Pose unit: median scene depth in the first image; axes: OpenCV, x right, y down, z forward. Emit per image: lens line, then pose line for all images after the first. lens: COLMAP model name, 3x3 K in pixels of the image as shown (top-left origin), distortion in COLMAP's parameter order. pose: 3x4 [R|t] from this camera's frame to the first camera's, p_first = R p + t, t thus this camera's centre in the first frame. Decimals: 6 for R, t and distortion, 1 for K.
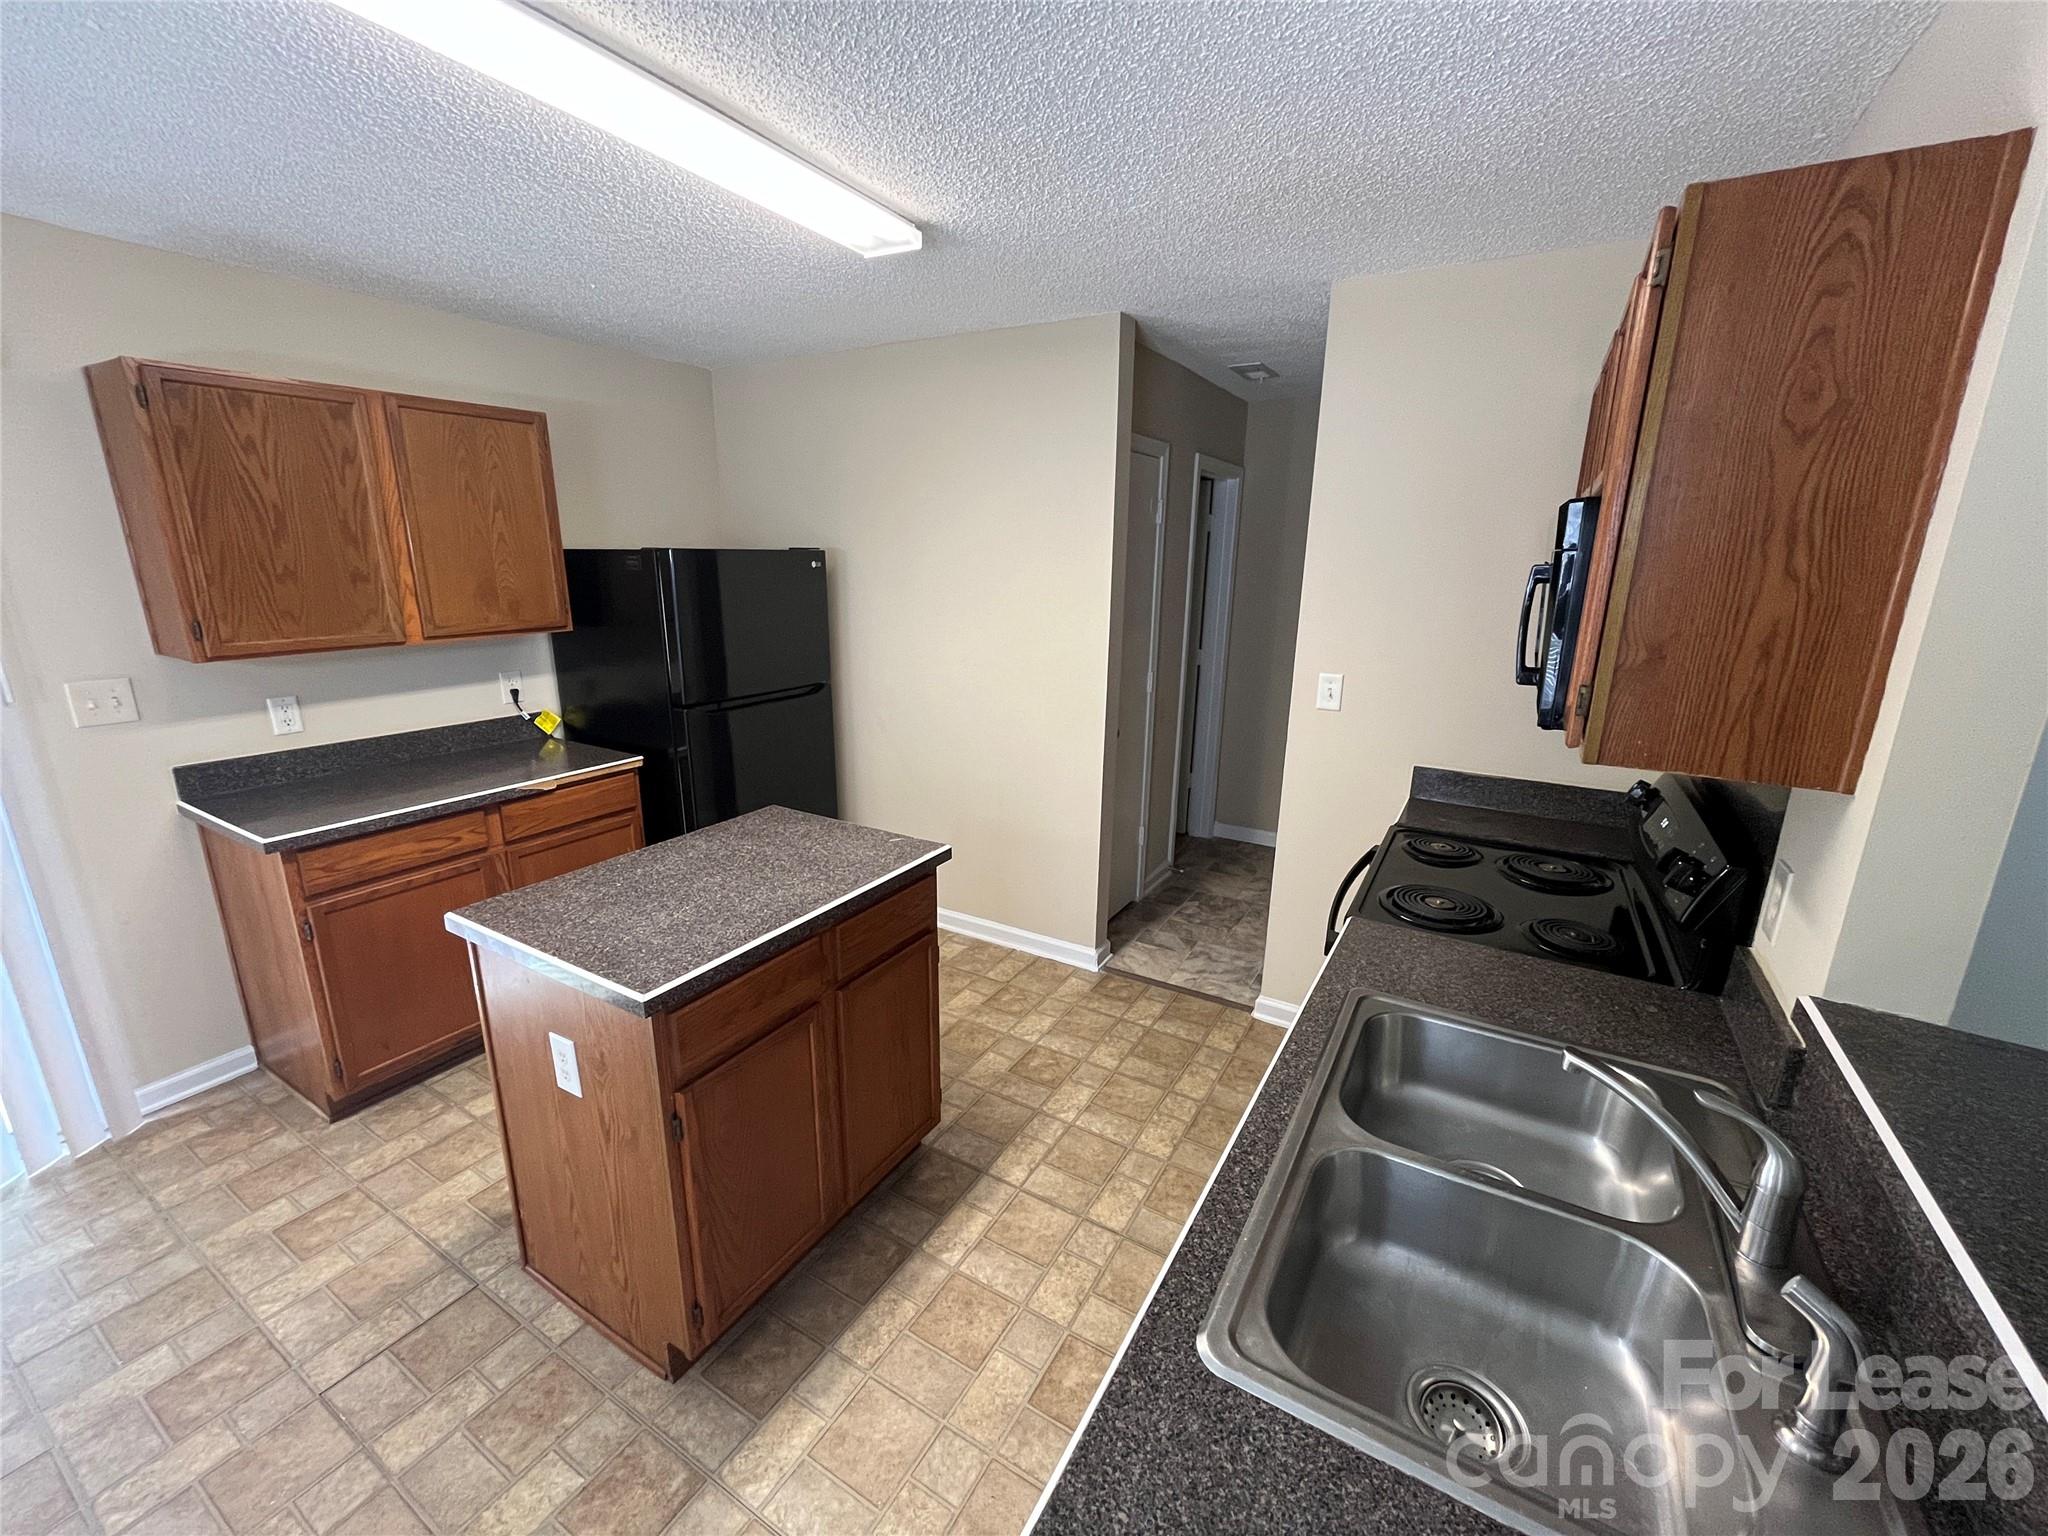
lens RADIAL K [[832.1, 0, 1022.1], [0, 832.1, 762.7], [0, 0, 1]] dist [-0.002682, -0.000784]
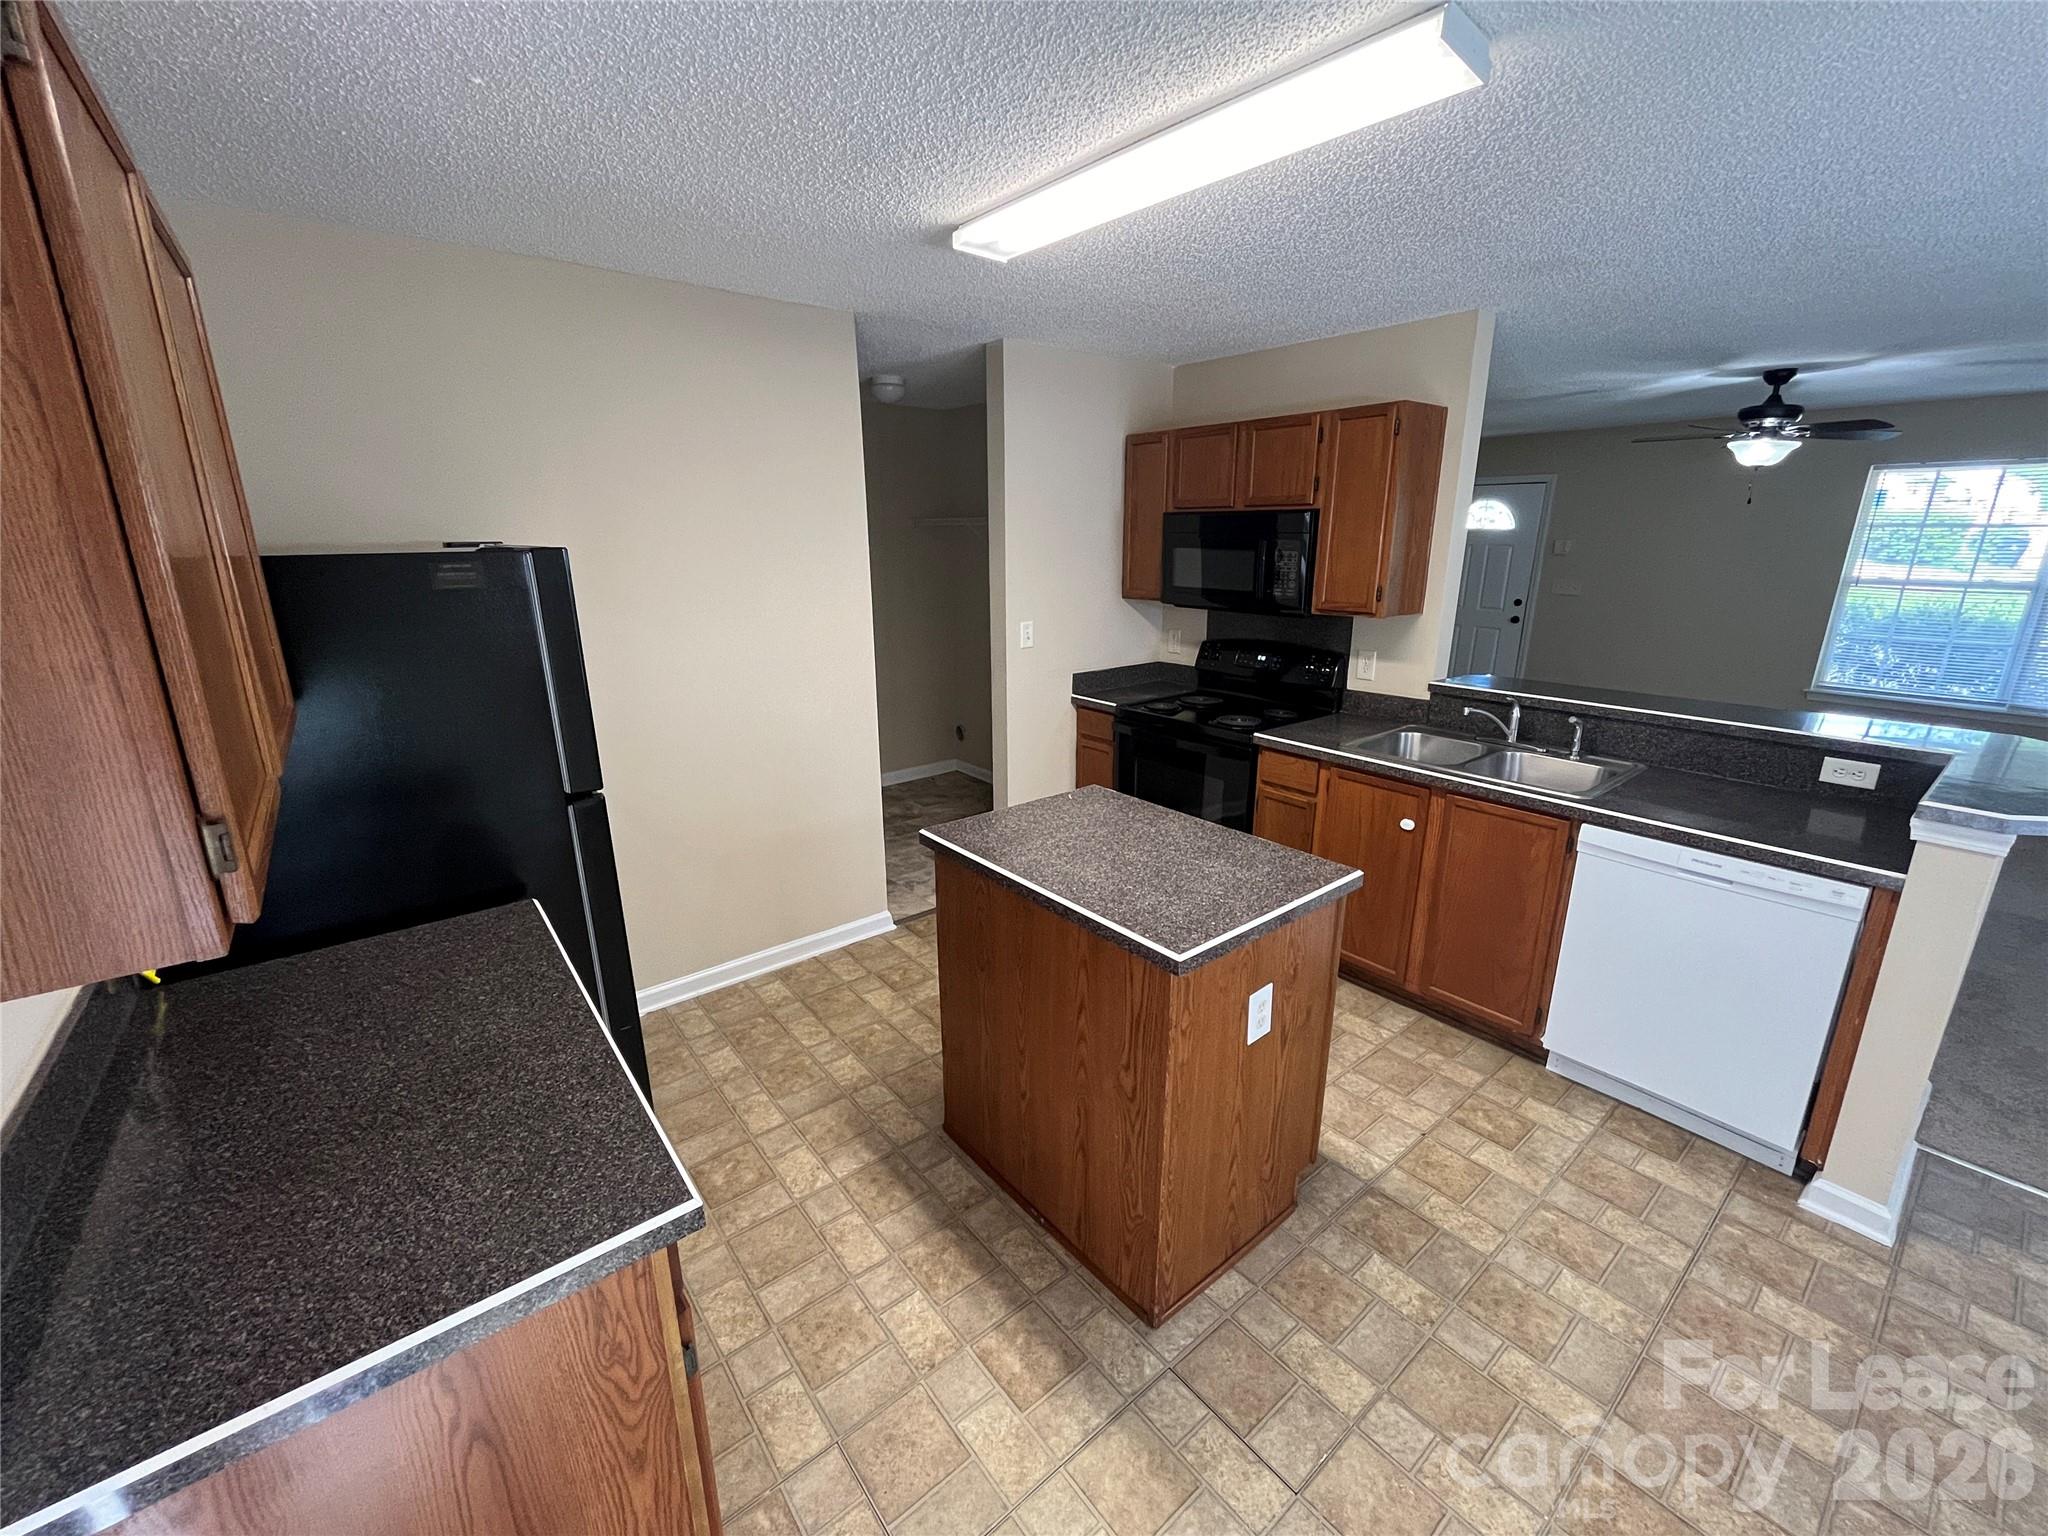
lens RADIAL K [[832.1, 0, 1024.5], [0, 832.1, 764.4], [0, 0, 1]] dist [-0.002682, -0.000784]
pose [[0.343650, -0.263703, 0.901313, -1.525065], [0.237131, 0.953030, 0.188422, -0.228065], [-0.908666, 0.148978, 0.390041, 0.784528]]
